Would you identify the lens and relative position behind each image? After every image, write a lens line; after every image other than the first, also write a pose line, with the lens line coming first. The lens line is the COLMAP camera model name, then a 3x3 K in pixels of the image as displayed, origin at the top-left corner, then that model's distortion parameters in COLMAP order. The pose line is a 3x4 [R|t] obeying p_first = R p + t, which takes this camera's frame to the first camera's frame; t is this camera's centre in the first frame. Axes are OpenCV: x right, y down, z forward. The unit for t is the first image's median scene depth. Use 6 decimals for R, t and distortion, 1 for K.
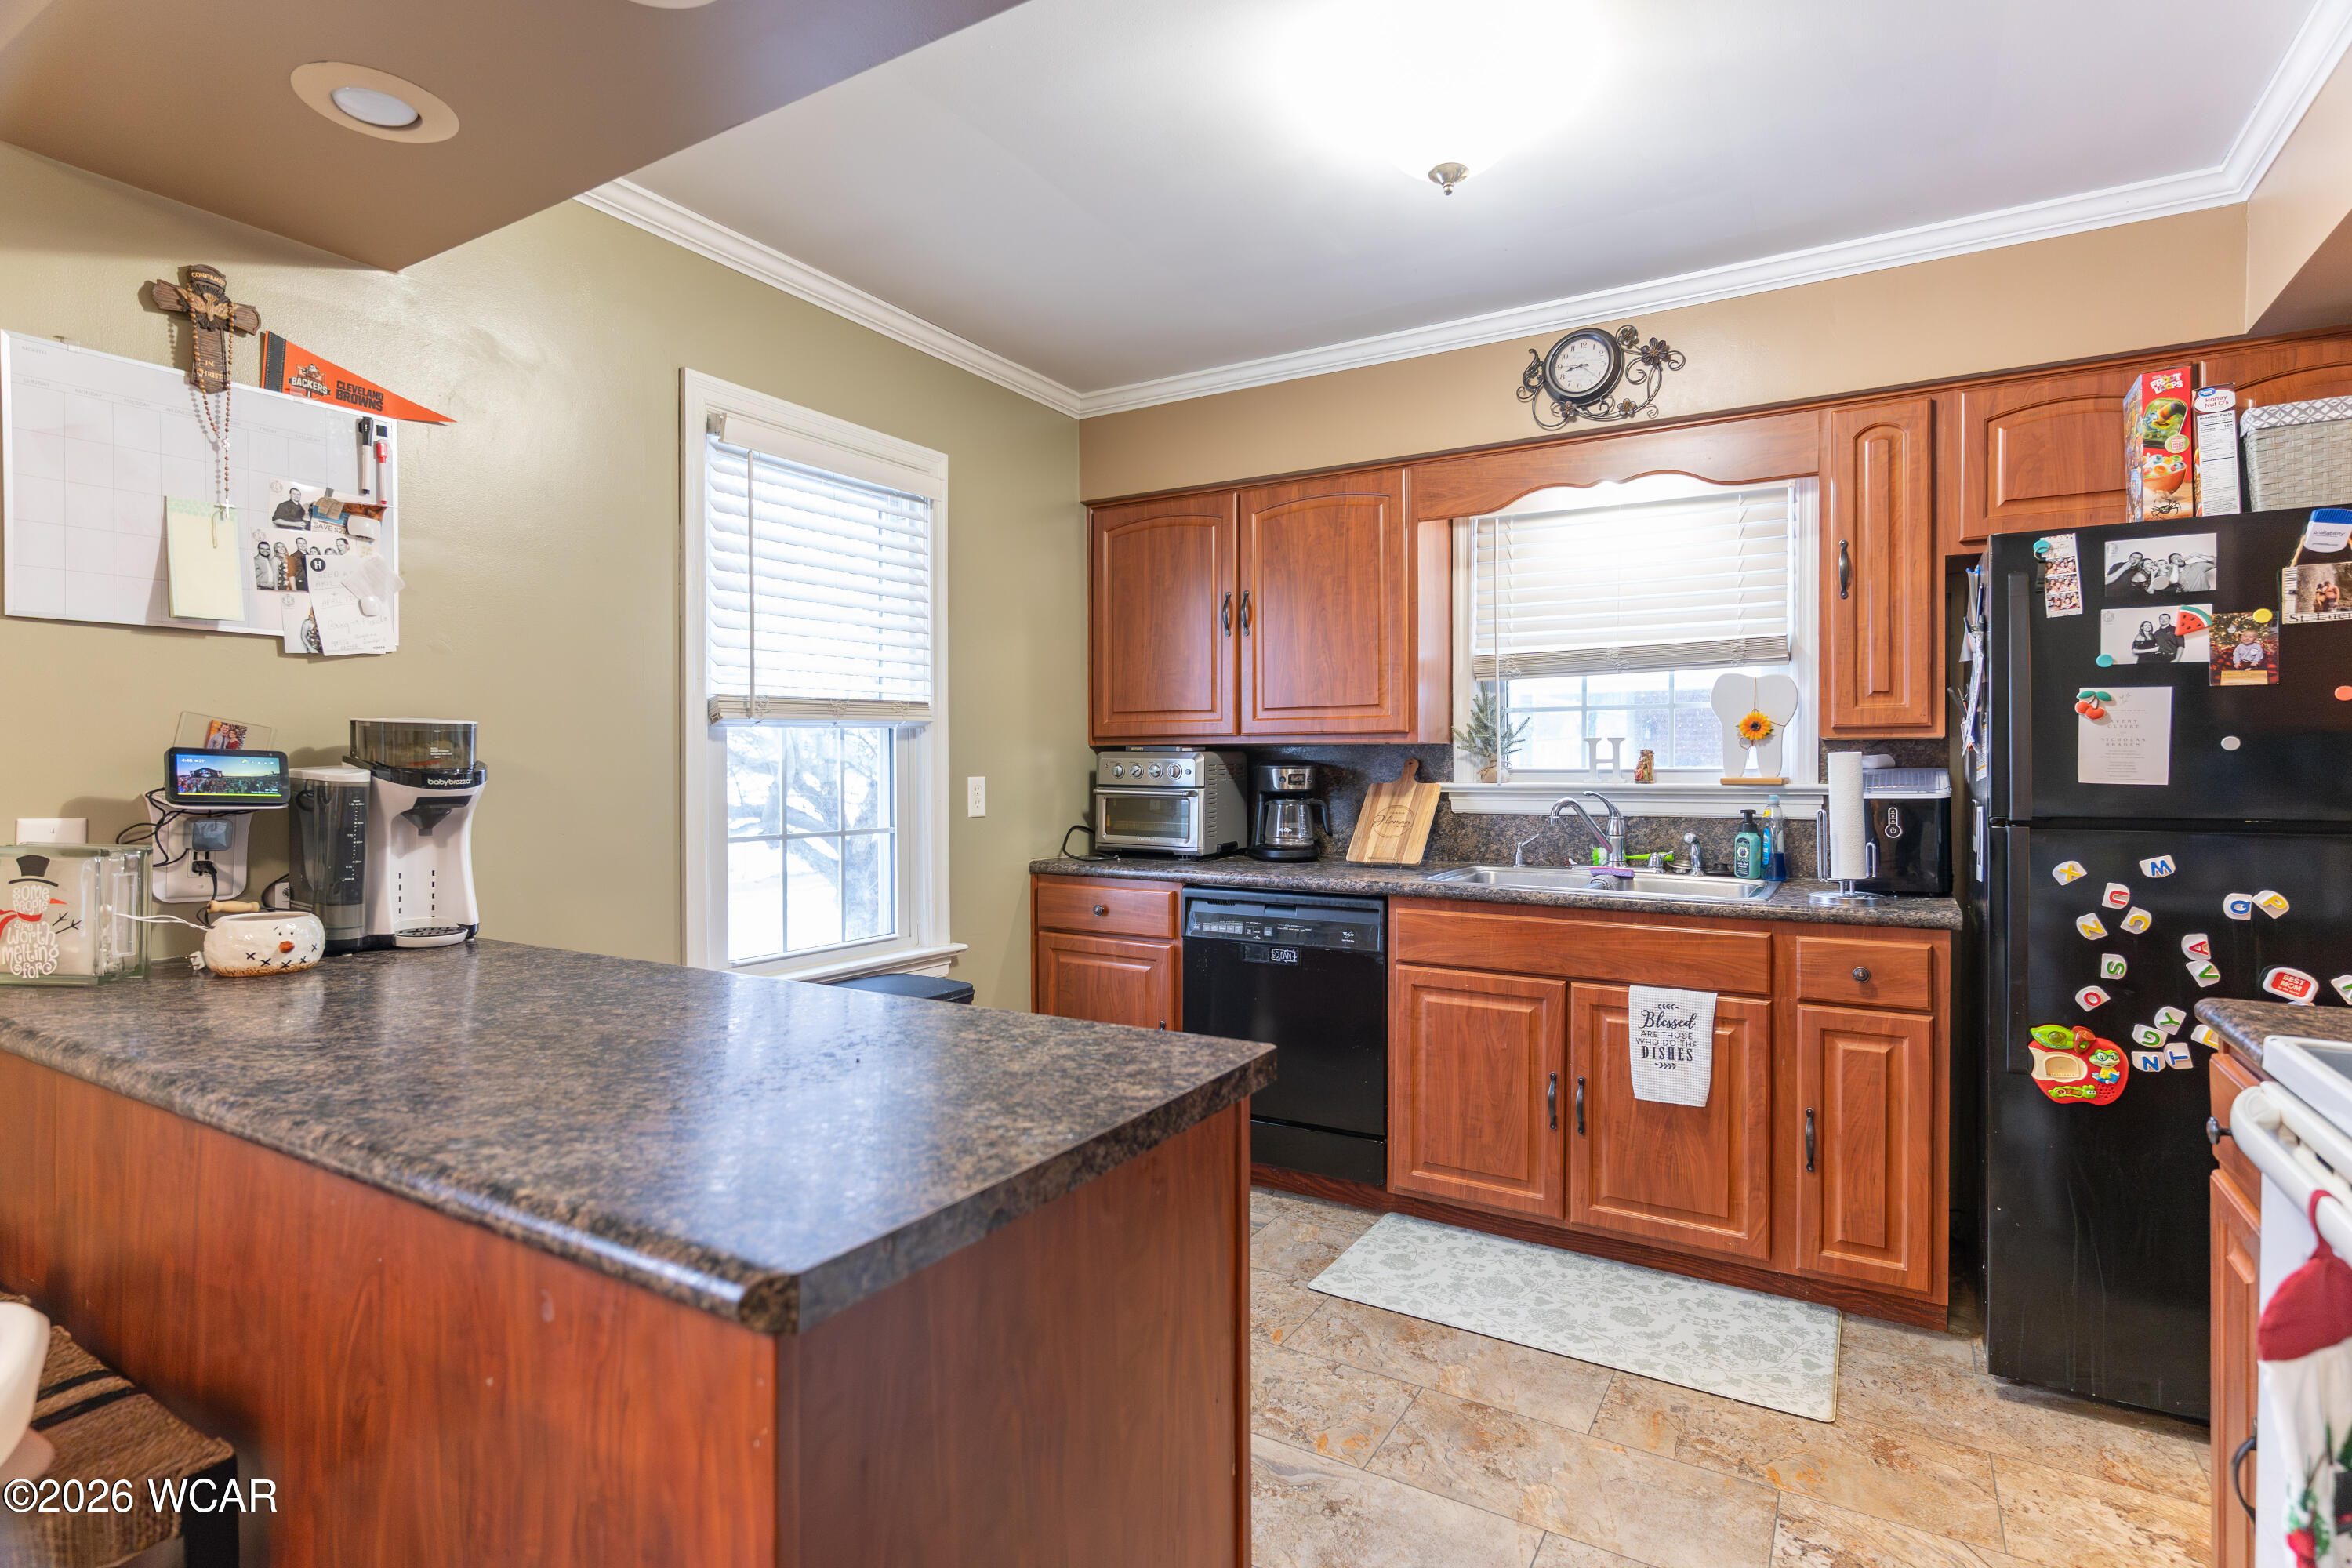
lens RADIAL K [[1147.7, 0, 1176.4], [0, 1147.7, 770.2], [0, 0, 1]] dist [-0.000318, 0.000215]
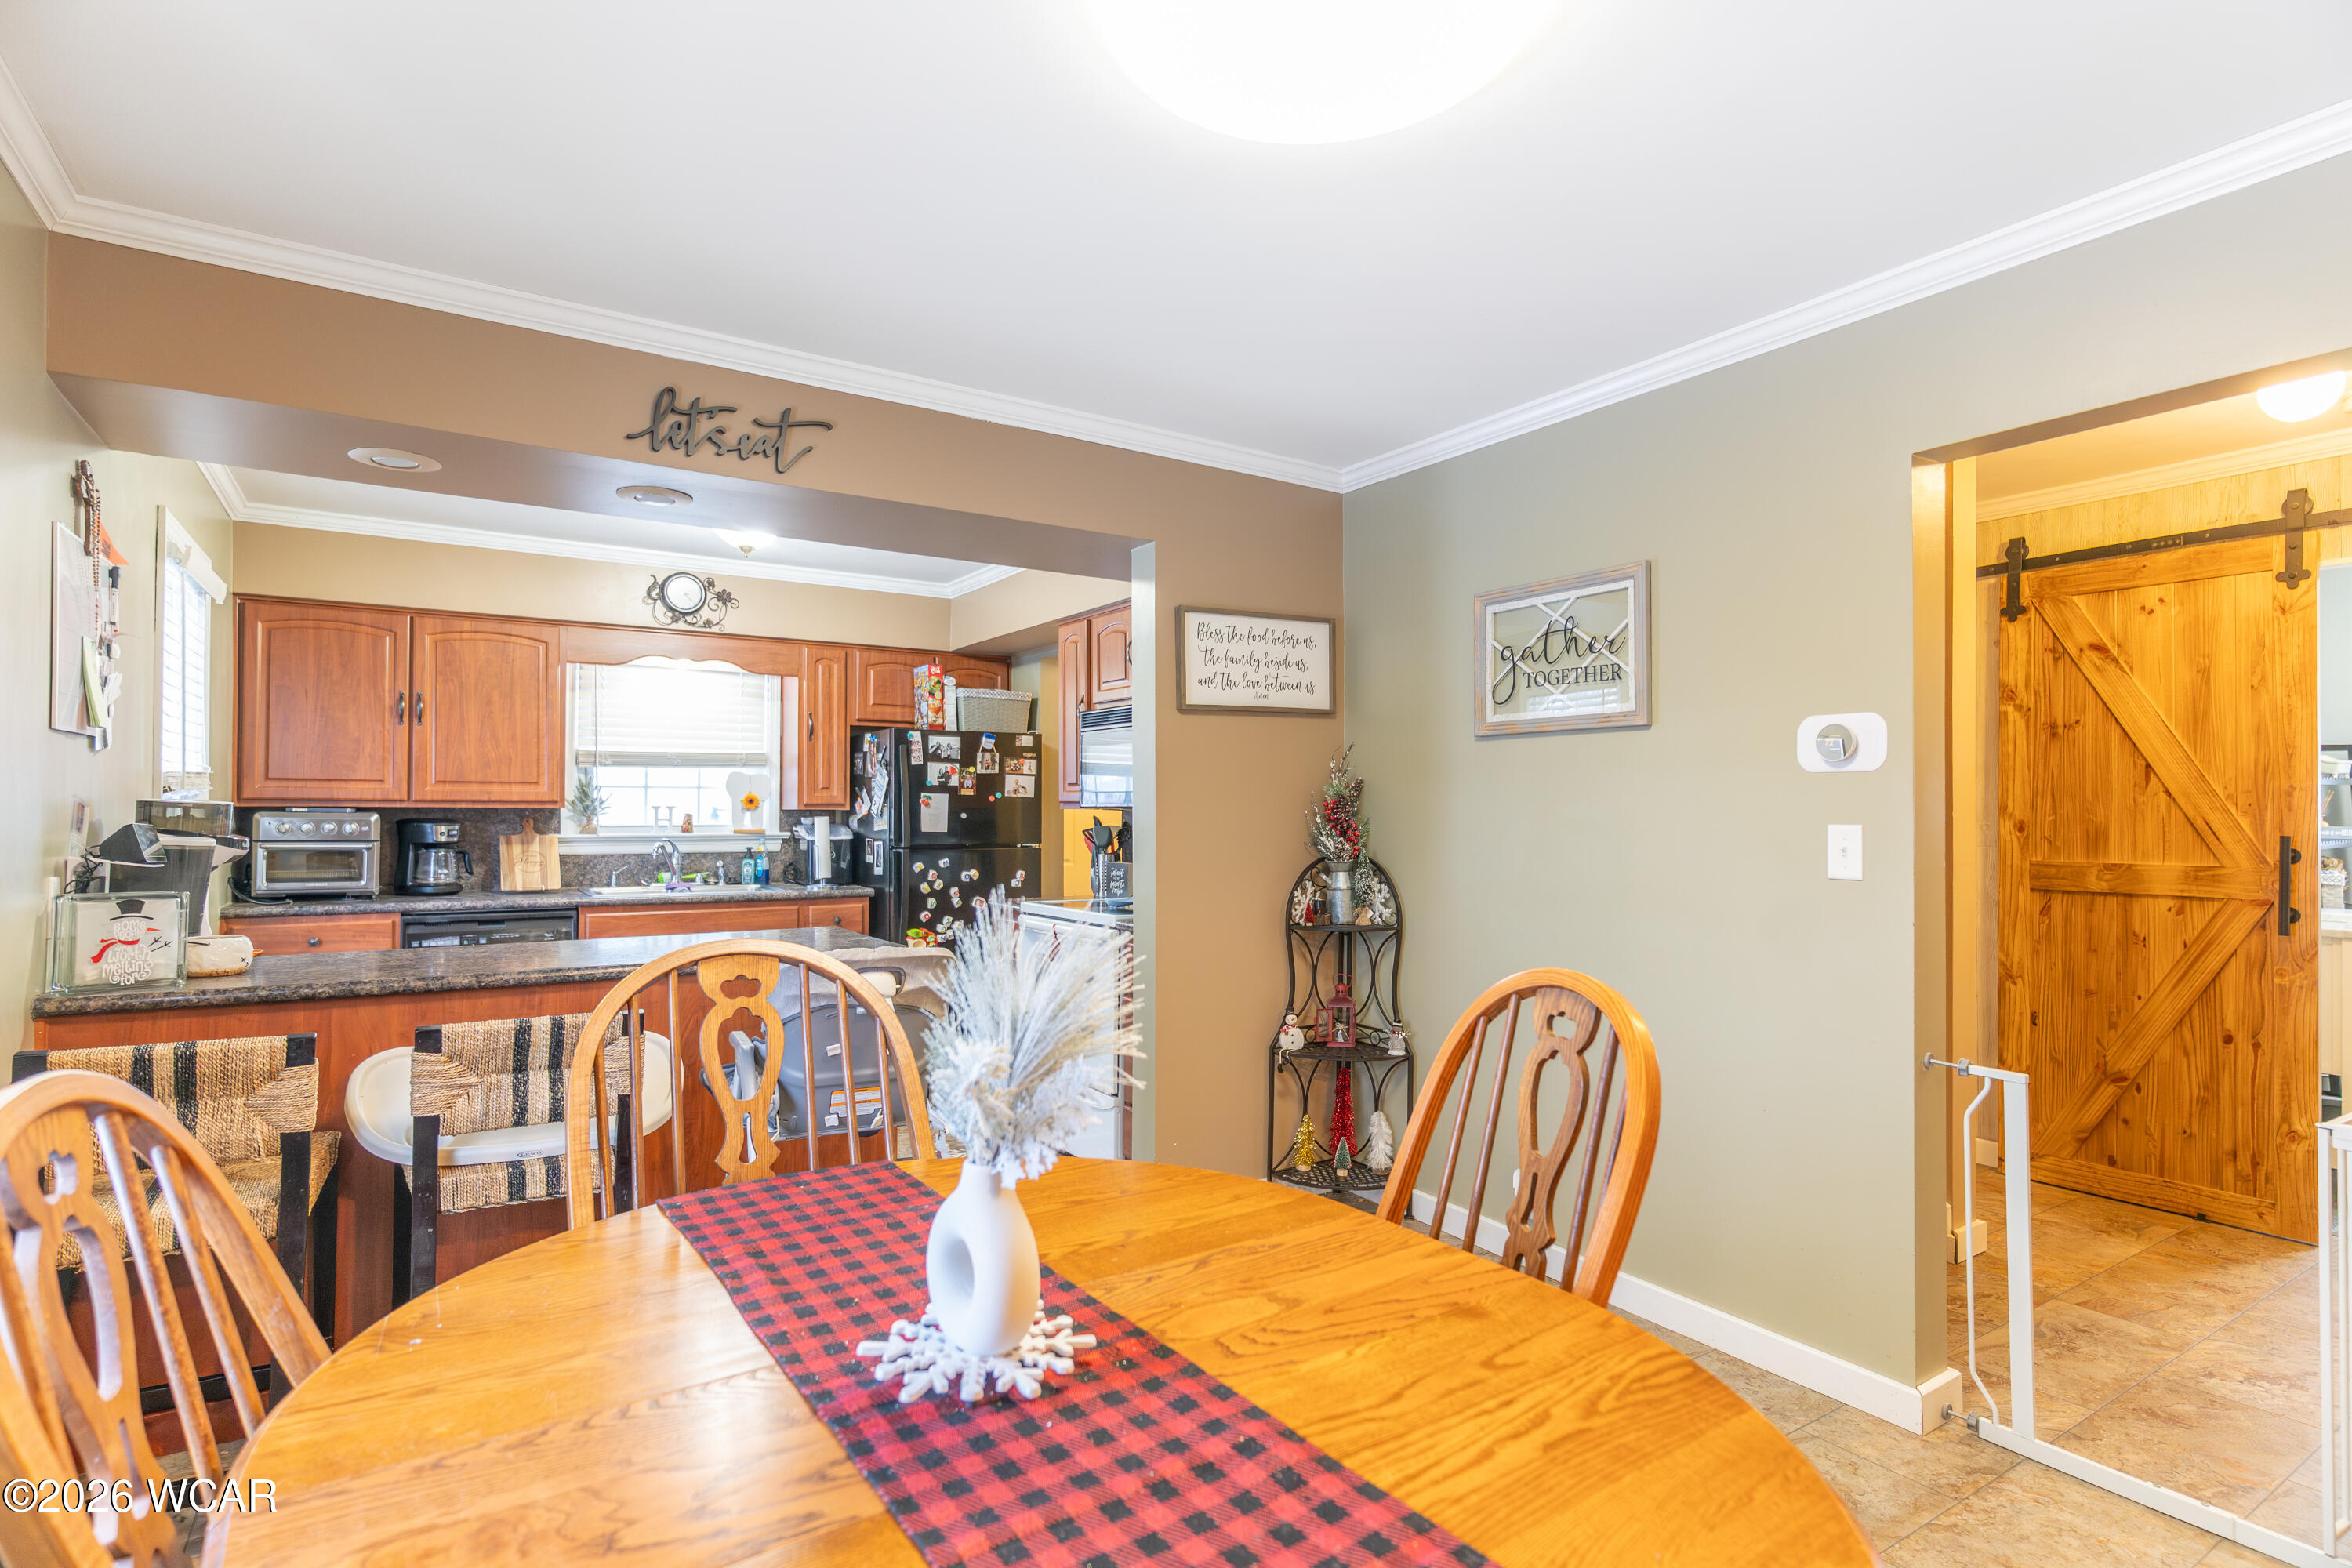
lens RADIAL K [[1147.7, 0, 1176.4], [0, 1147.7, 770.2], [0, 0, 1]] dist [-0.000318, 0.000215]
pose [[0.430737, 0.036114, 0.901754, -0.871196], [-0.001291, 0.999223, -0.039401, -0.016824], [-0.902476, 0.015807, 0.430449, -0.411084]]
